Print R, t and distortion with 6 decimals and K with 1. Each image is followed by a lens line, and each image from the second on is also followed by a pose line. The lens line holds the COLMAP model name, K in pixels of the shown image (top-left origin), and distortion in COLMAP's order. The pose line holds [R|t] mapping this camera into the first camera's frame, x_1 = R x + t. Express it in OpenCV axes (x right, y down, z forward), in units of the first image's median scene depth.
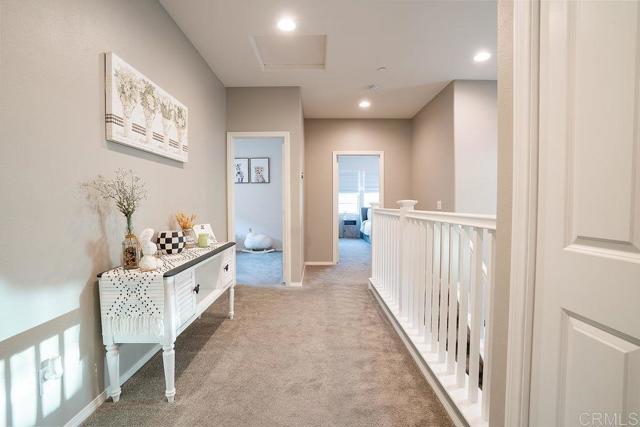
lens RADIAL K [[294.0, 0, 320.0], [0, 294.0, 213.5], [0, 0, 1]] dist [-0.064353, 0.027204]
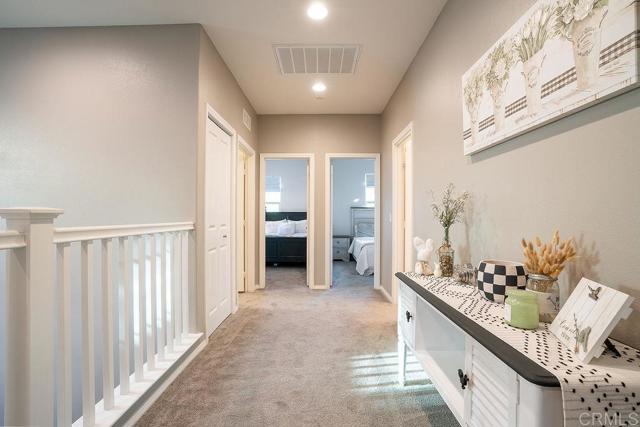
lens RADIAL K [[294.0, 0, 320.0], [0, 294.0, 213.5], [0, 0, 1]] dist [-0.064353, 0.027204]
pose [[-0.999864, 0.001406, 0.016457, -0.100075], [0.001869, 0.999601, 0.028171, -0.036389], [-0.016411, 0.028198, -0.999468, 1.031181]]
